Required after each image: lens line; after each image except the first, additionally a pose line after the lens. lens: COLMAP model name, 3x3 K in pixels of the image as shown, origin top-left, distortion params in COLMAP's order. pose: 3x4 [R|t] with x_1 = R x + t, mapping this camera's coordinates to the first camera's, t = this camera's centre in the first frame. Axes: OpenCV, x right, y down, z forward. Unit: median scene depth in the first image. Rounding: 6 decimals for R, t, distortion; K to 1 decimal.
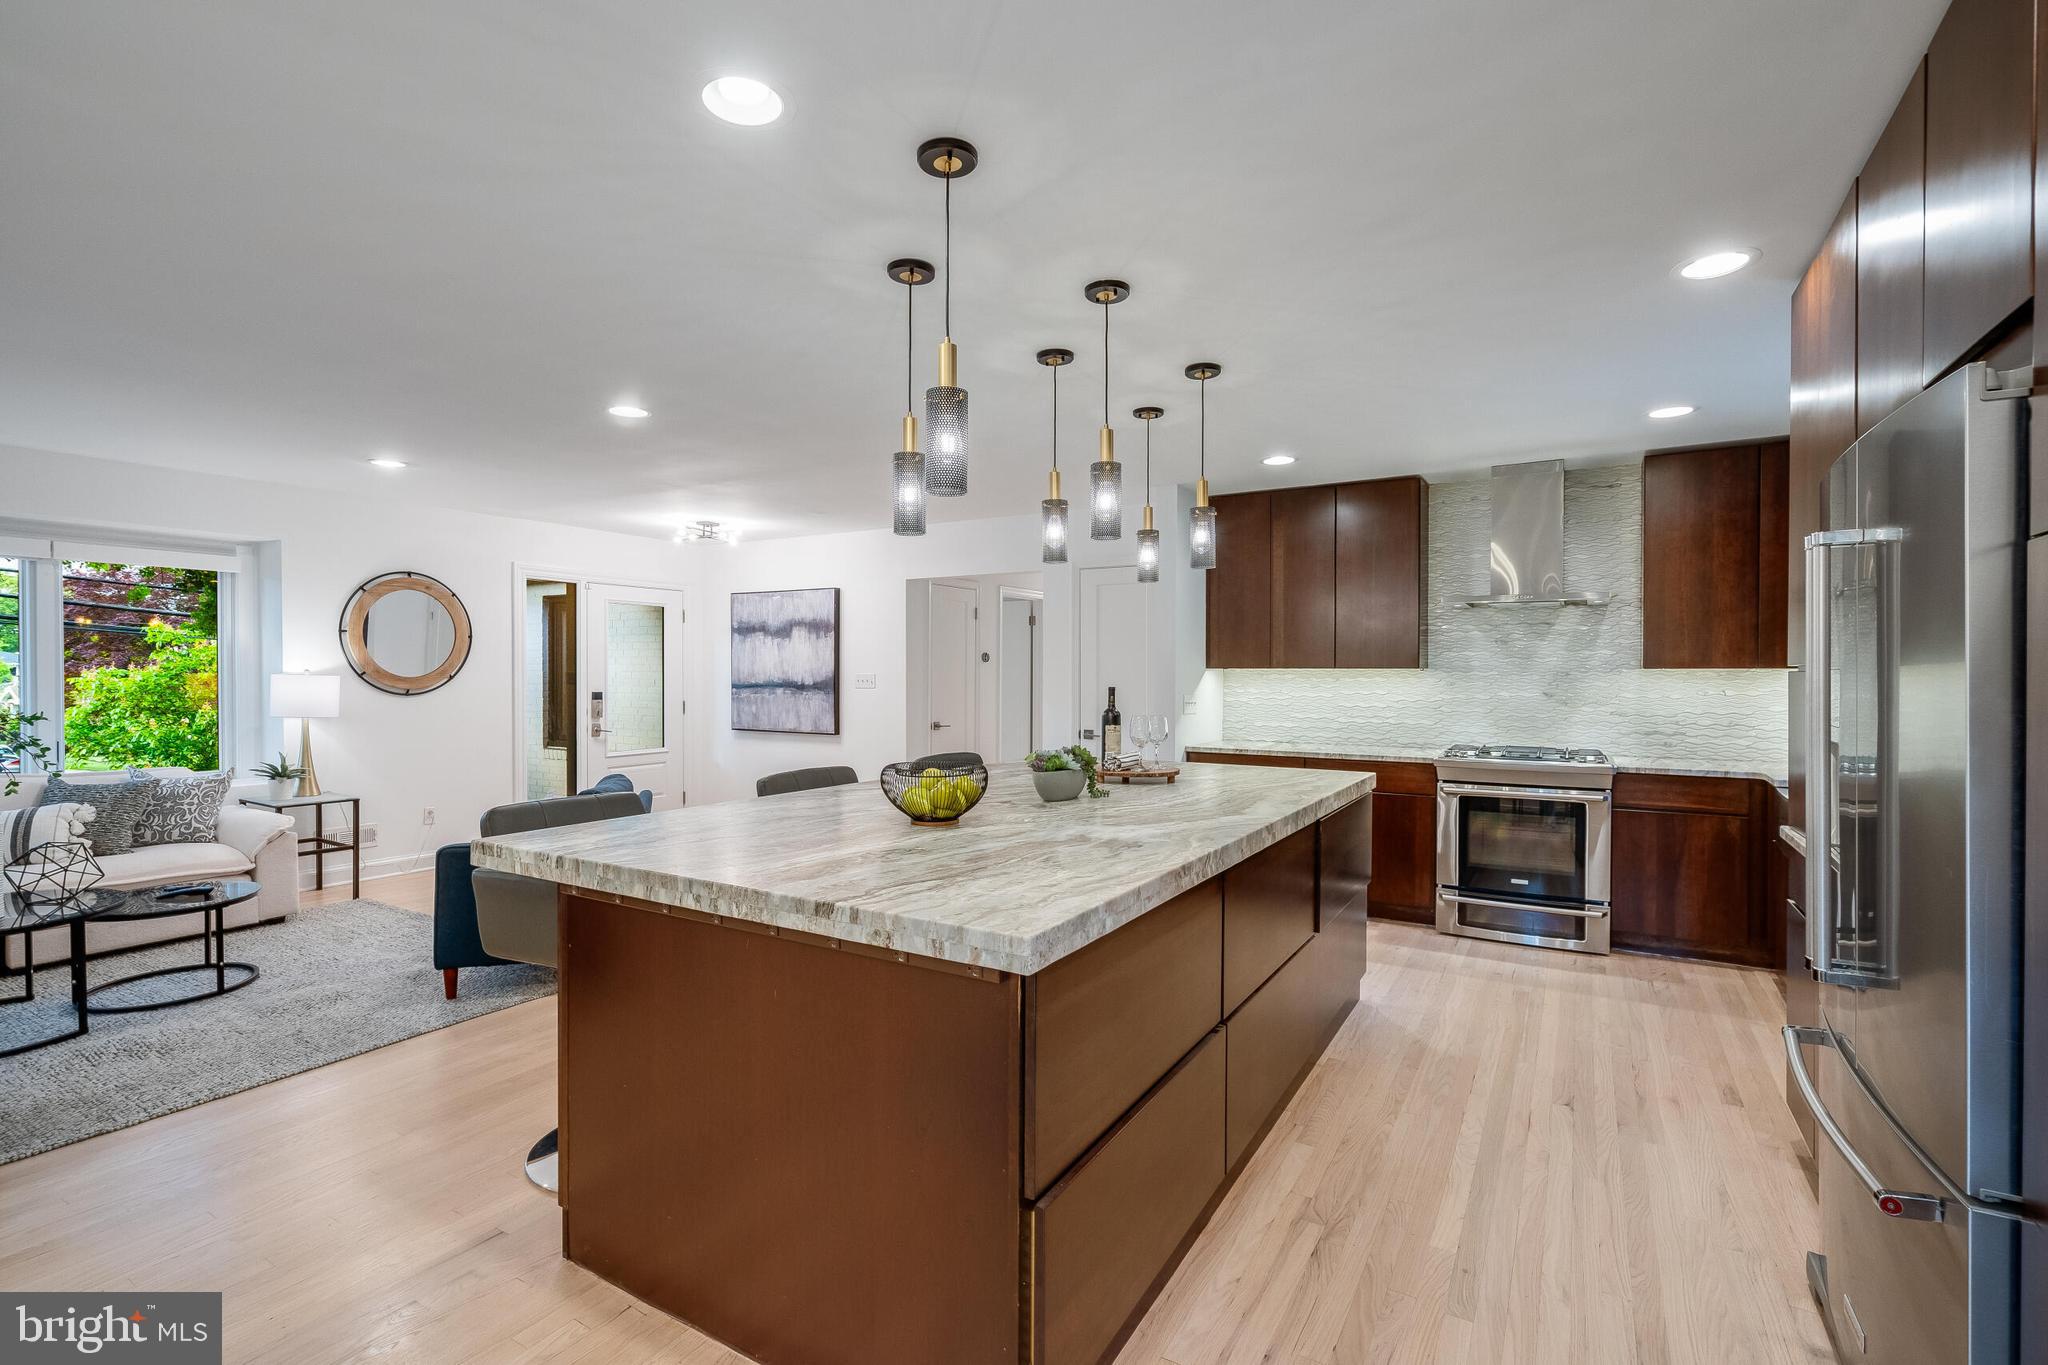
lens RADIAL K [[932.0, 0, 1020.4], [0, 932.0, 683.4], [0, 0, 1]] dist [-0.007837, 0.001816]
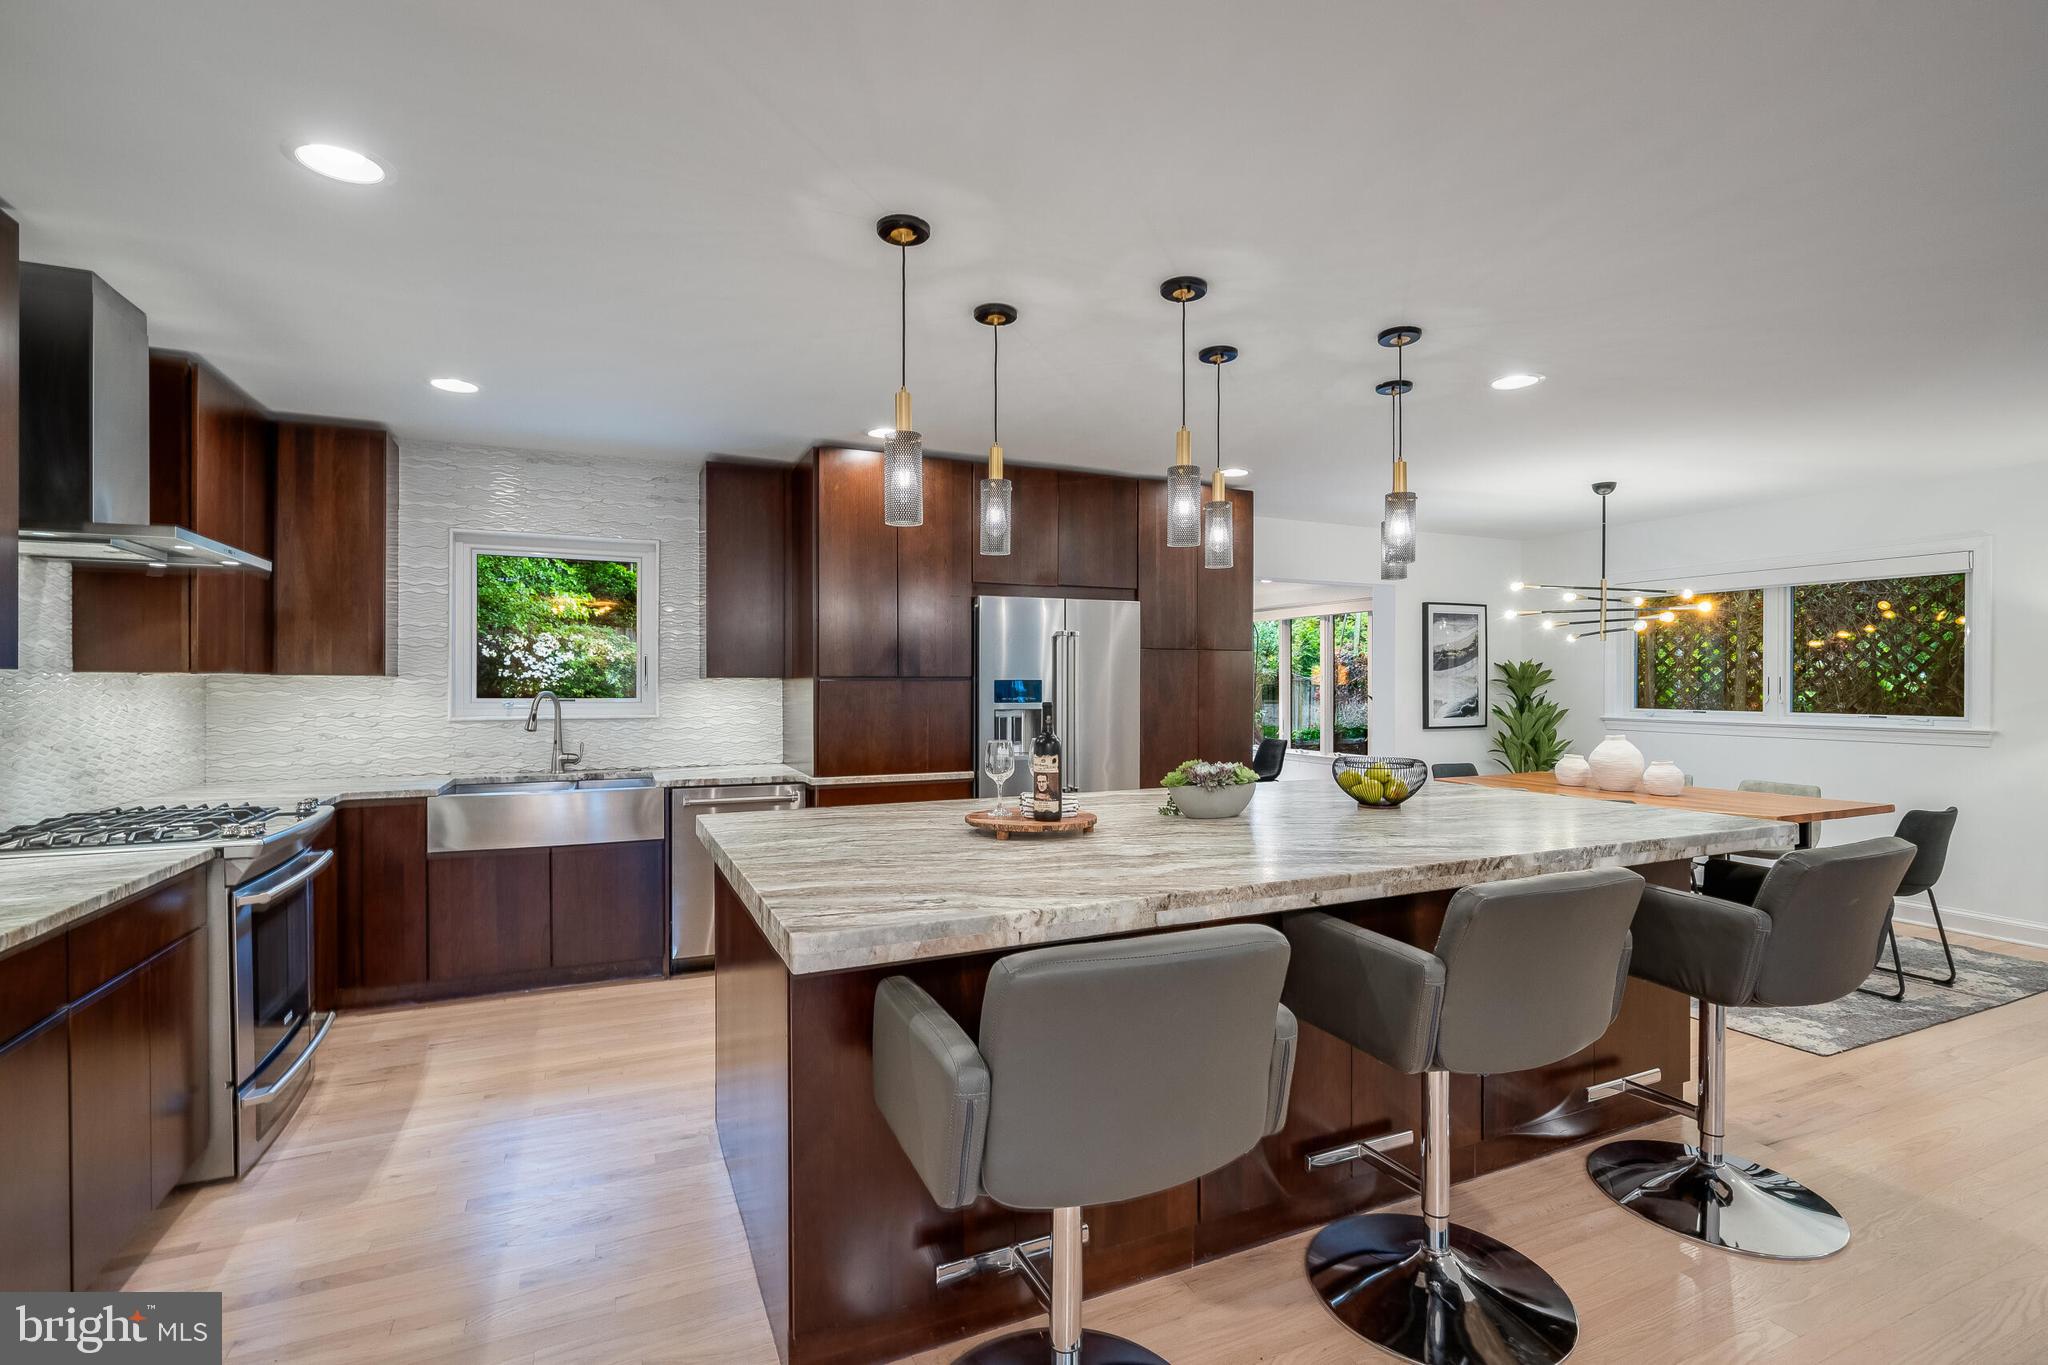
lens RADIAL K [[932.0, 0, 1032.4], [0, 932.0, 686.4], [0, 0, 1]] dist [-0.007837, 0.001816]
pose [[-0.825549, -0.005072, 0.564307, -0.253538], [0.003708, 0.999889, 0.014410, -0.016185], [-0.564318, 0.013989, -0.825439, 1.421039]]
